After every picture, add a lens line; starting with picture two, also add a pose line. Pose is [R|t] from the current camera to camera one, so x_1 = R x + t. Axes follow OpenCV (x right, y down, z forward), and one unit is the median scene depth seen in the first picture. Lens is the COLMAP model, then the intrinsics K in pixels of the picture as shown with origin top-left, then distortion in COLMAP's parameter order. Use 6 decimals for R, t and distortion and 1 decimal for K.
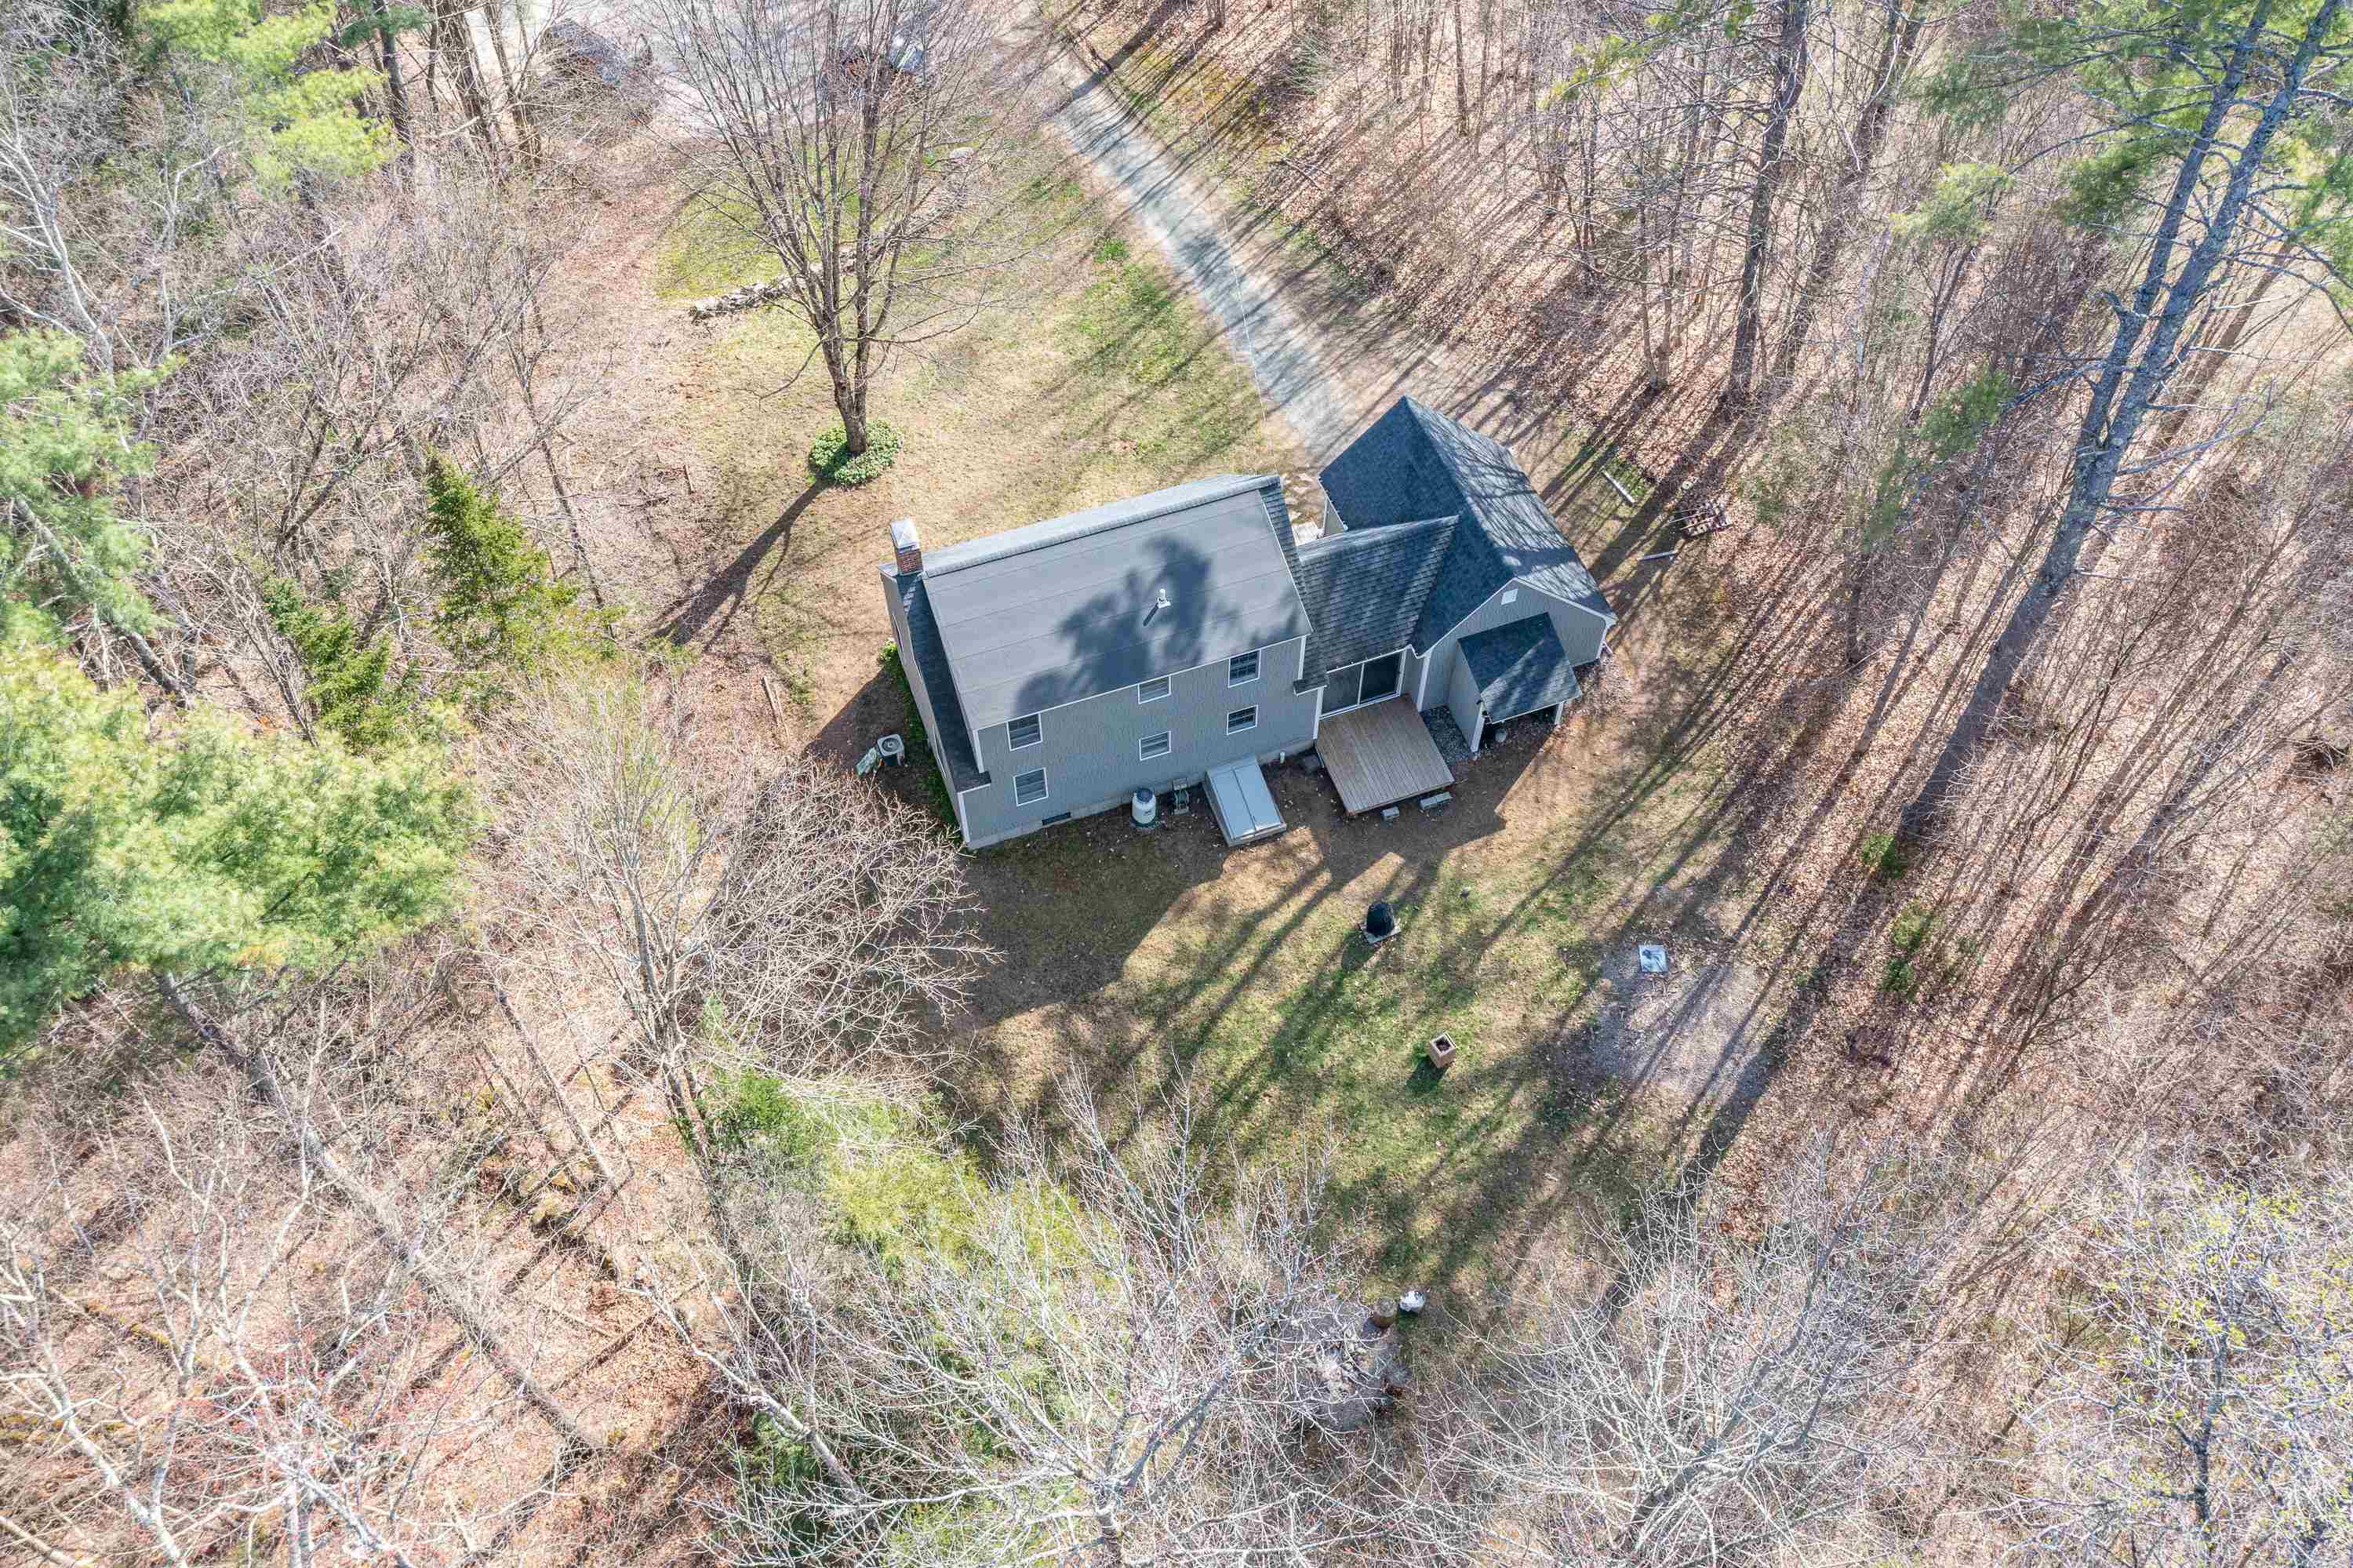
lens RADIAL K [[1968.1, 0, 1176.5], [0, 1968.1, 784.0], [0, 0, 1]] dist [-0.079982, 0.003914]
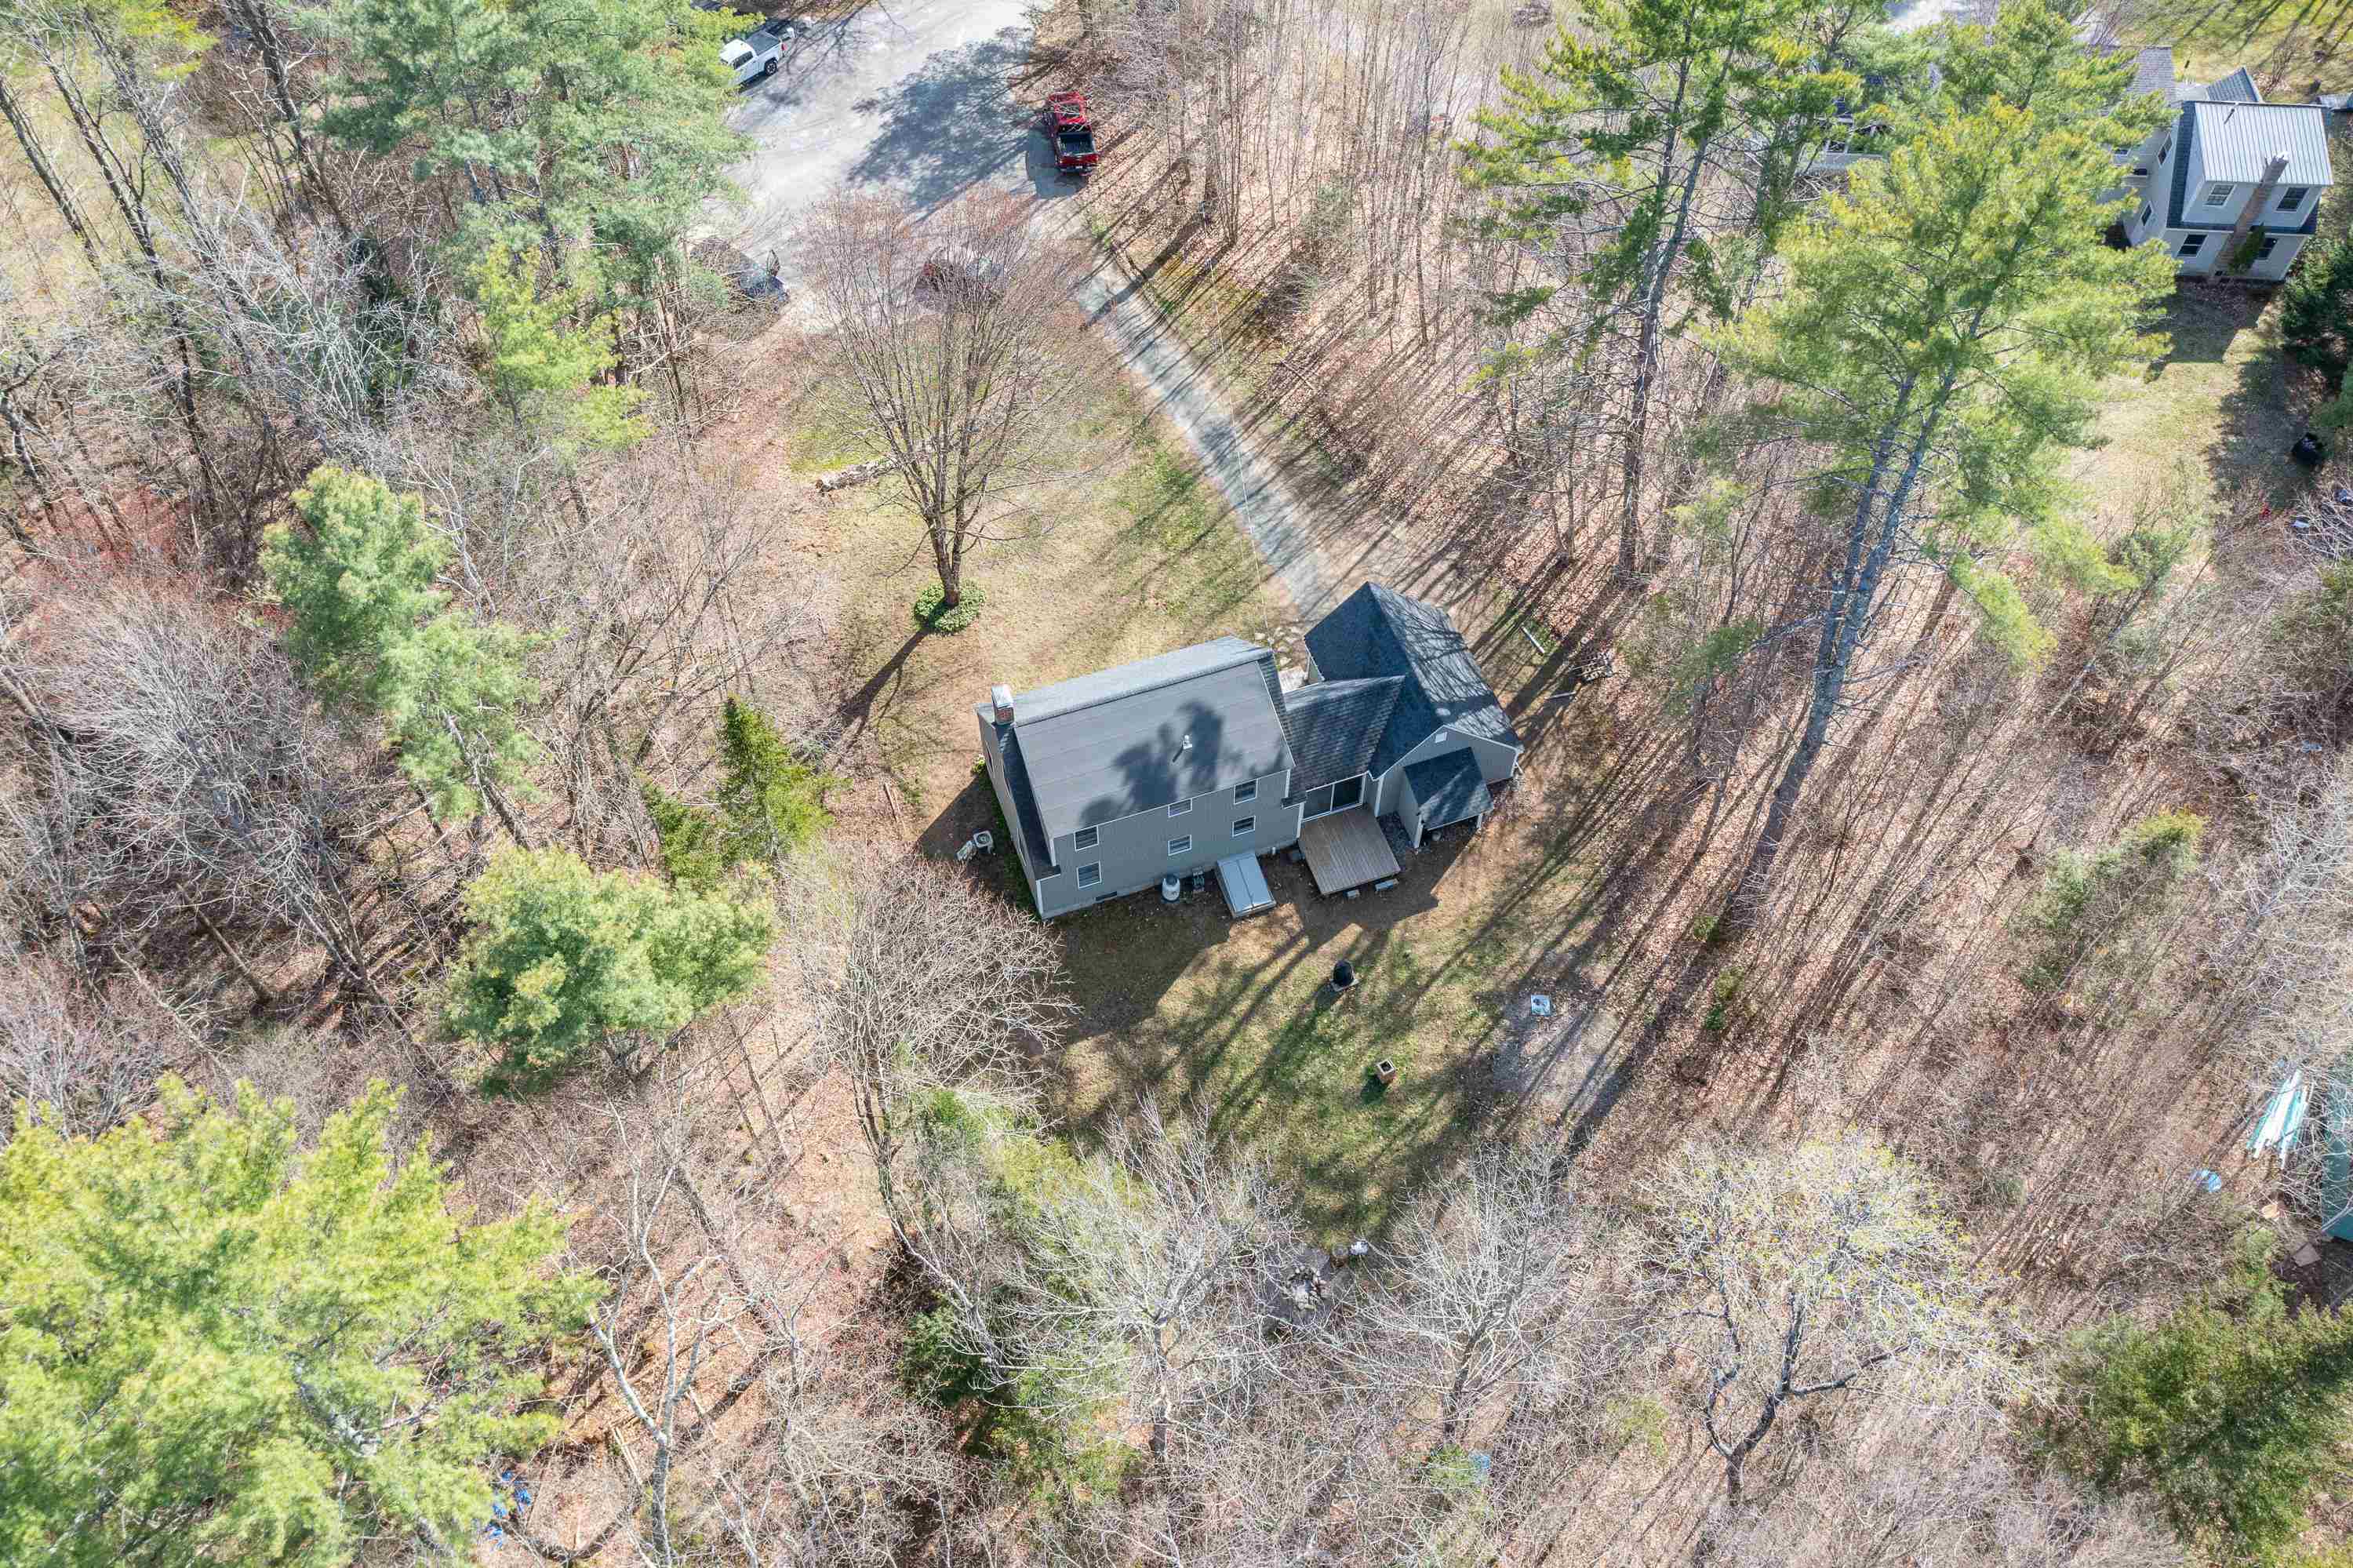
lens RADIAL K [[1968.1, 0, 1176.5], [0, 1968.1, 784.0], [0, 0, 1]] dist [-0.079982, 0.003914]
pose [[0.999948, 0.007737, -0.006609, -0.004448], [-0.007734, 0.999970, 0.000473, -0.058605], [0.006612, -0.000422, 0.999978, -0.343981]]
